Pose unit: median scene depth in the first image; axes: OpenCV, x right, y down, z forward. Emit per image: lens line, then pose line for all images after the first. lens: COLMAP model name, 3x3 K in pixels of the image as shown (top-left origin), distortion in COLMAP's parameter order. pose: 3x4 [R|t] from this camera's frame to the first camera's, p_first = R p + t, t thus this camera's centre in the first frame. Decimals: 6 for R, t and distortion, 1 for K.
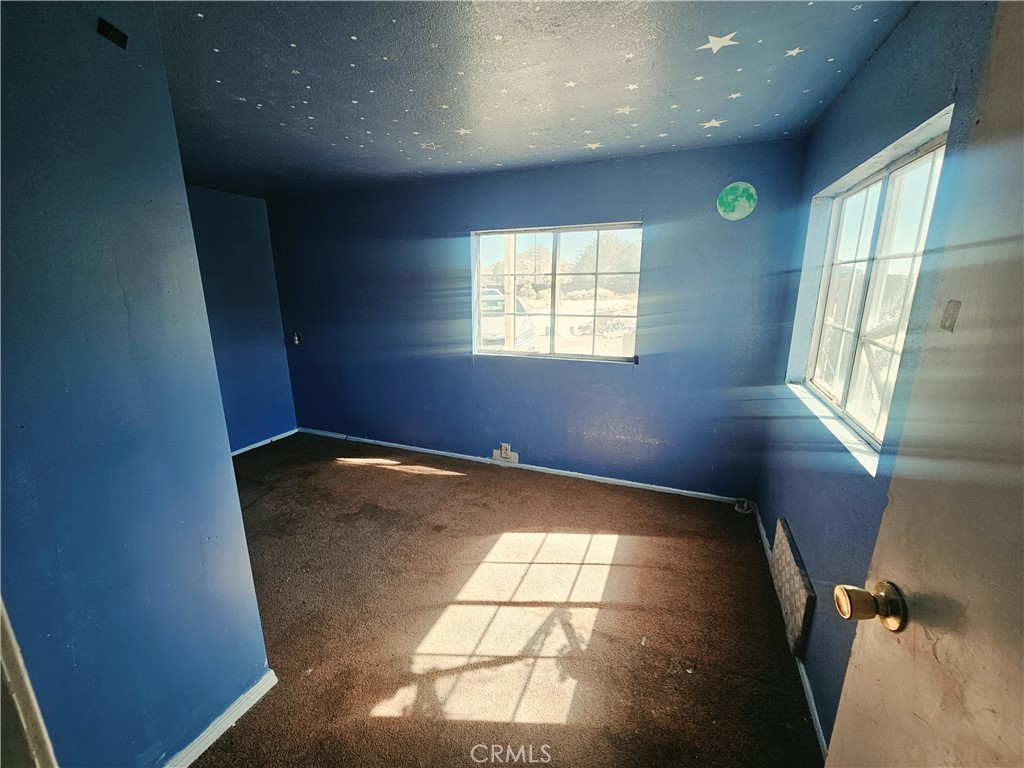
lens RADIAL K [[417.5, 0, 512.6], [0, 417.5, 384.0], [0, 0, 1]] dist [-0.007083, -0.000254]
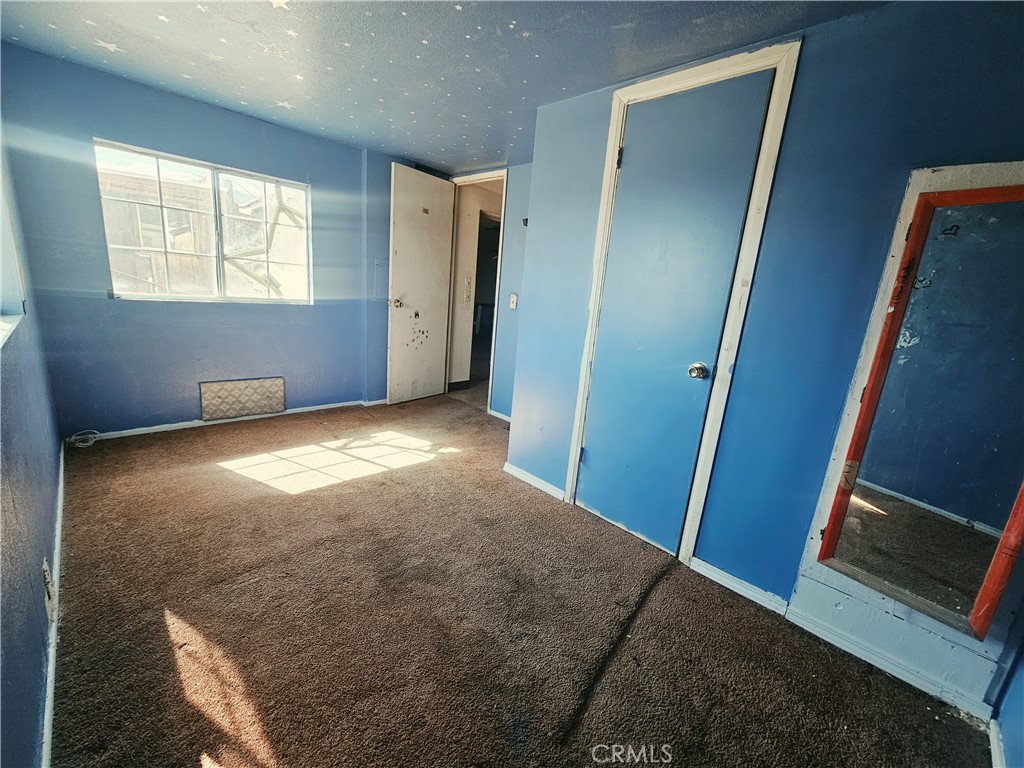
lens RADIAL K [[417.5, 0, 512.8], [0, 417.5, 383.2], [0, 0, 1]] dist [-0.007083, -0.000254]
pose [[-0.919190, -0.157912, 0.360767, -1.054906], [0.012331, 0.904096, 0.427152, -0.346607], [-0.393621, 0.397082, -0.829089, 2.048863]]
